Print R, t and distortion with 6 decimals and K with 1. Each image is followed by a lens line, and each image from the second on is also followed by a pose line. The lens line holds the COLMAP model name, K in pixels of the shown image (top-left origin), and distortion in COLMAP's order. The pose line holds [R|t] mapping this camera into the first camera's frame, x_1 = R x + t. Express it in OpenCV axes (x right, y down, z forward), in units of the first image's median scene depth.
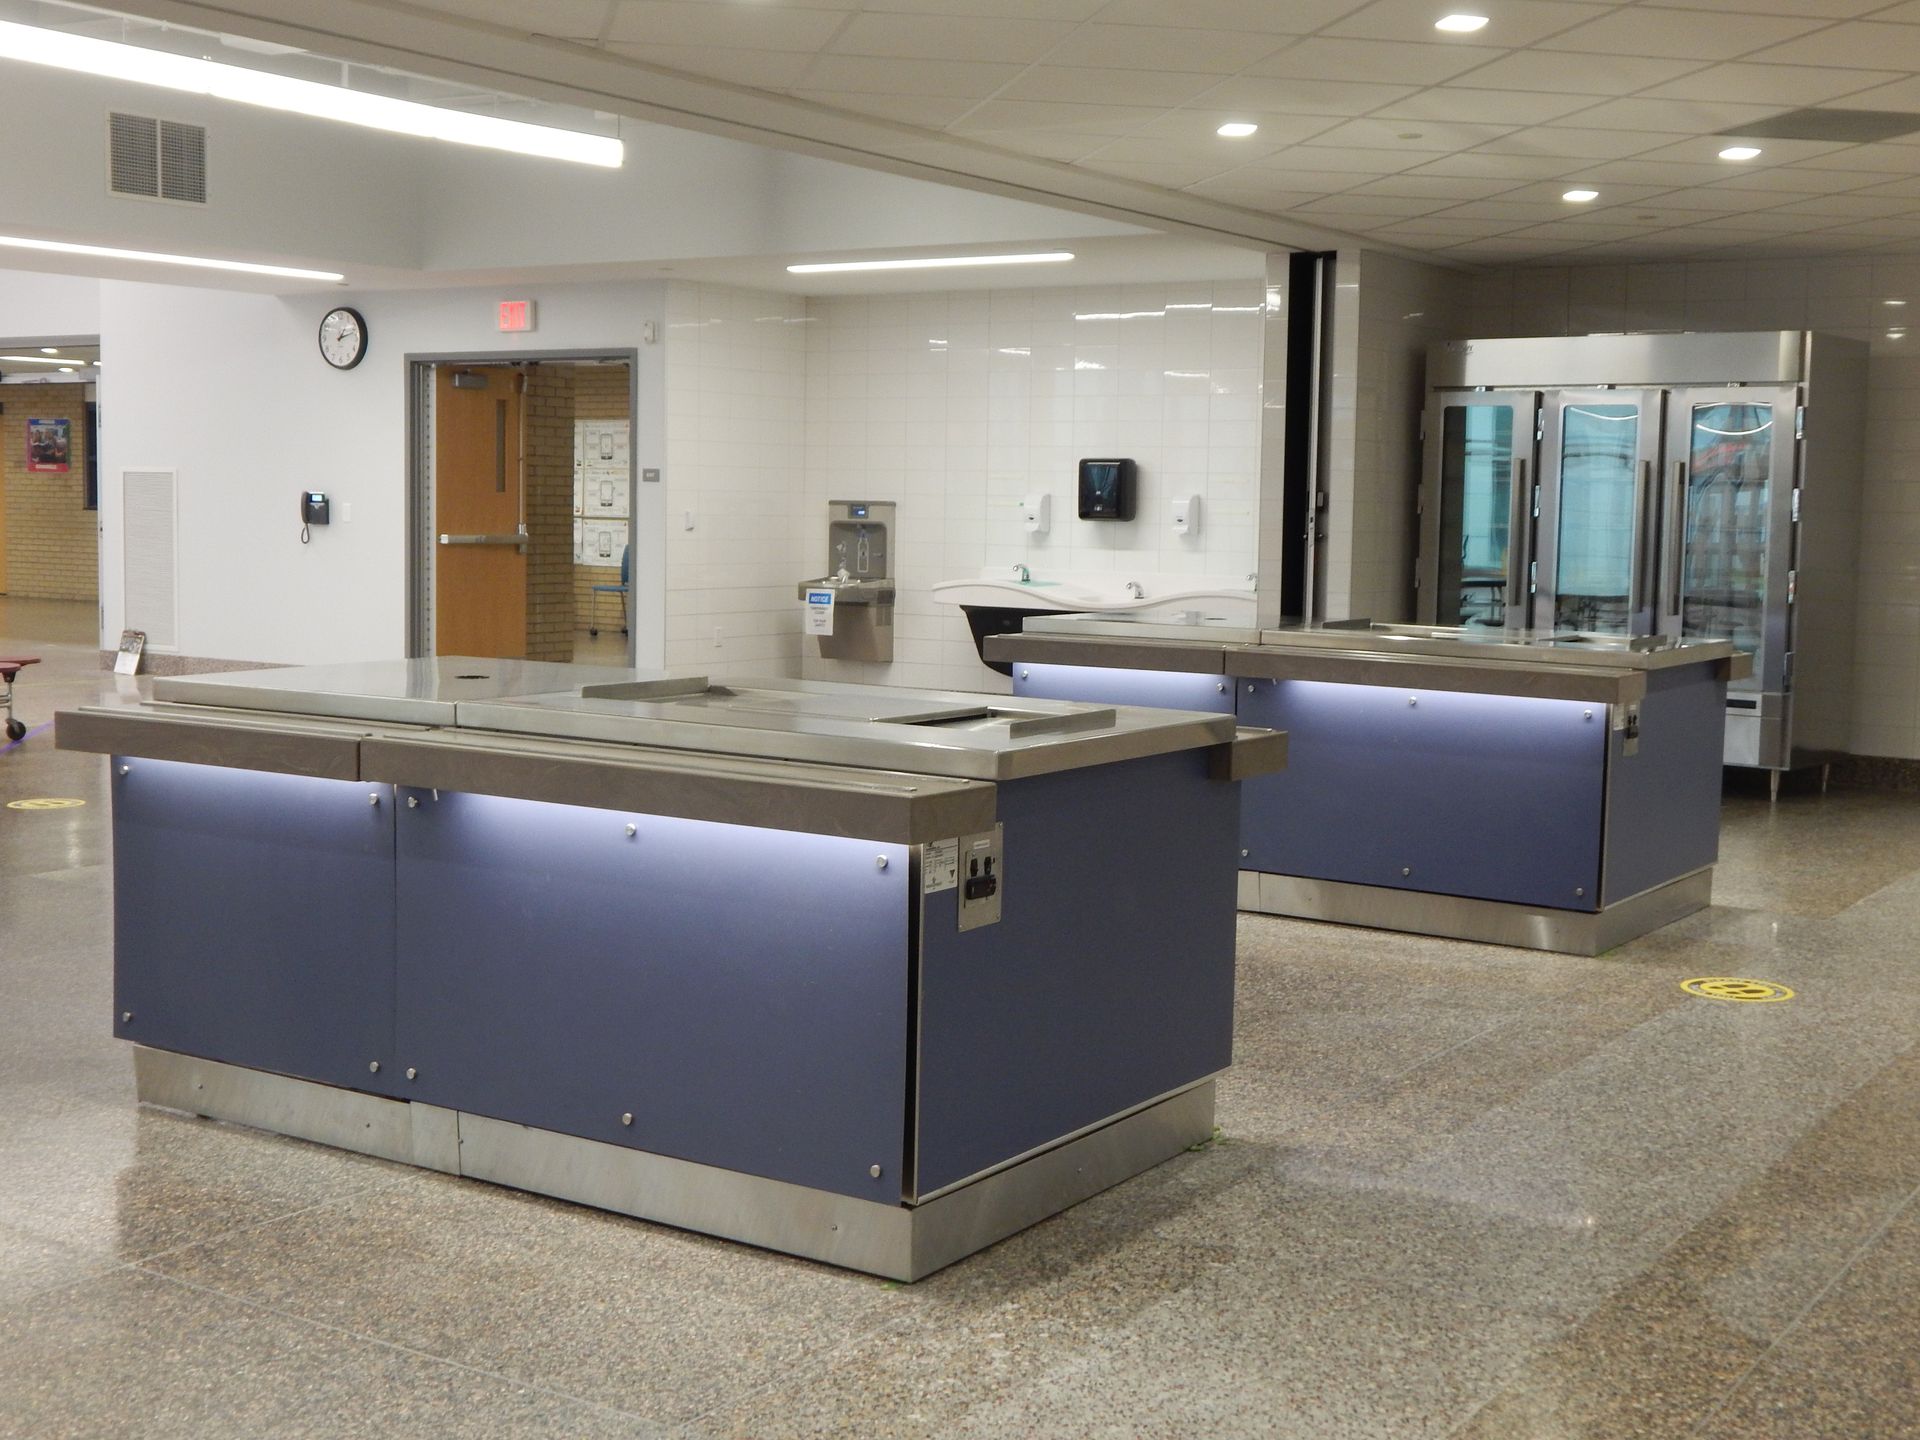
lens RADIAL K [[2421.9, 0, 914.6], [0, 2421.9, 722.0], [0, 0, 1]] dist [0.010629, 0.011536]
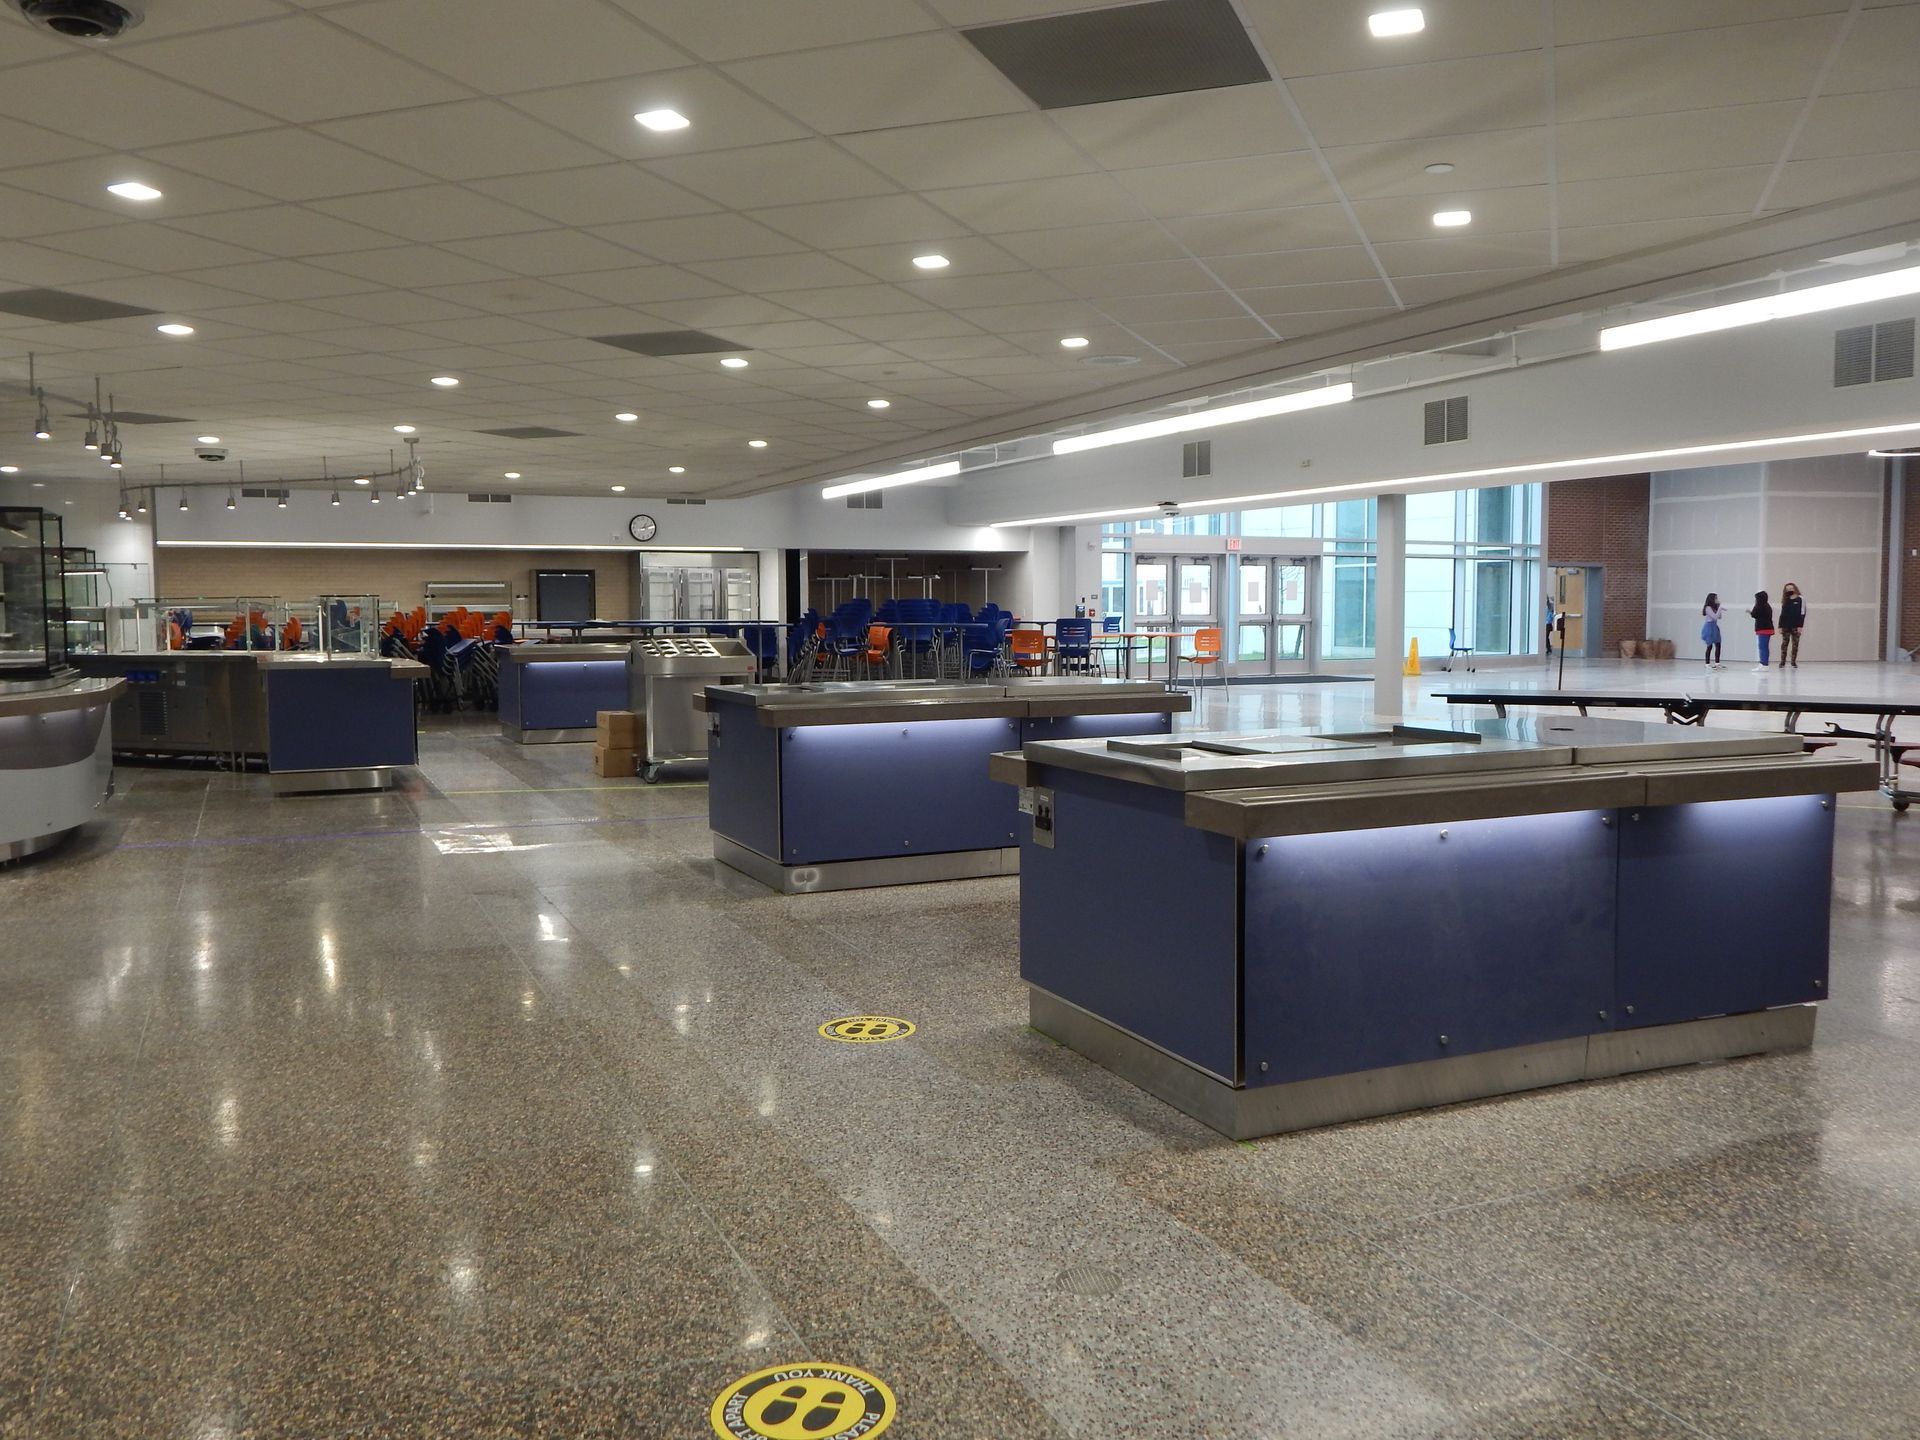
lens RADIAL K [[1561.6, 0, 952.4], [0, 1561.6, 705.4], [0, 0, 1]] dist [0.006511, -0.015891]
pose [[-0.527615, 0.040776, -0.848504, 1.327647], [-0.080558, 0.991944, 0.097761, -0.158161], [0.845655, 0.119934, -0.520080, 1.983887]]
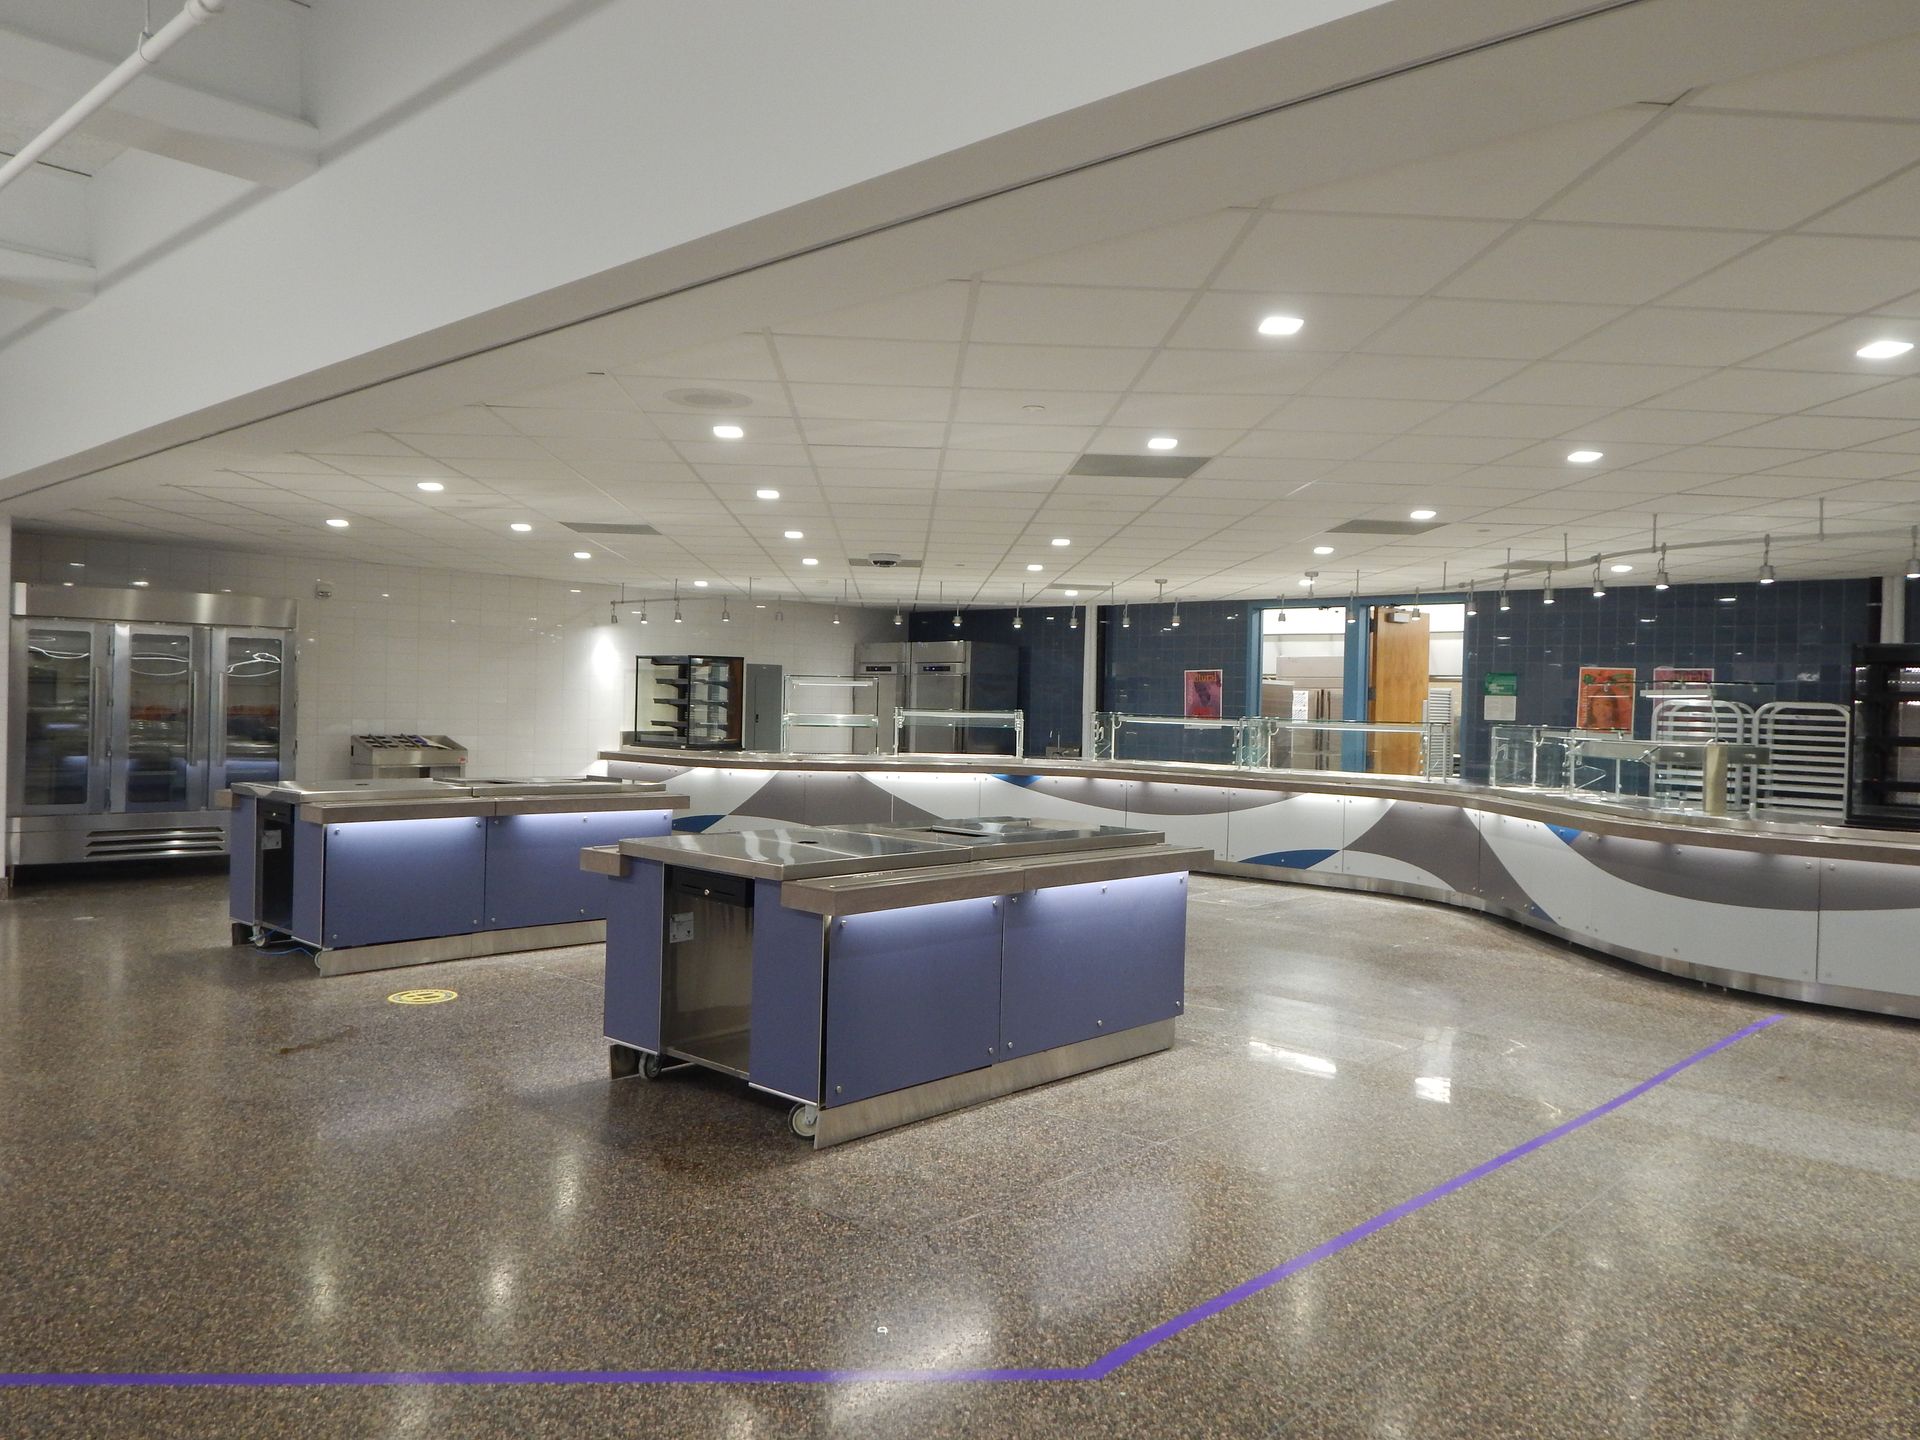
lens RADIAL K [[1396.8, 0, 974.7], [0, 1396.8, 705.1], [0, 0, 1]] dist [0.000165, -0.001375]
pose [[0.138163, -0.019652, 0.990215, -1.281159], [0.065677, 0.997784, 0.010639, -0.135009], [-0.988230, 0.063565, 0.139147, 0.849024]]
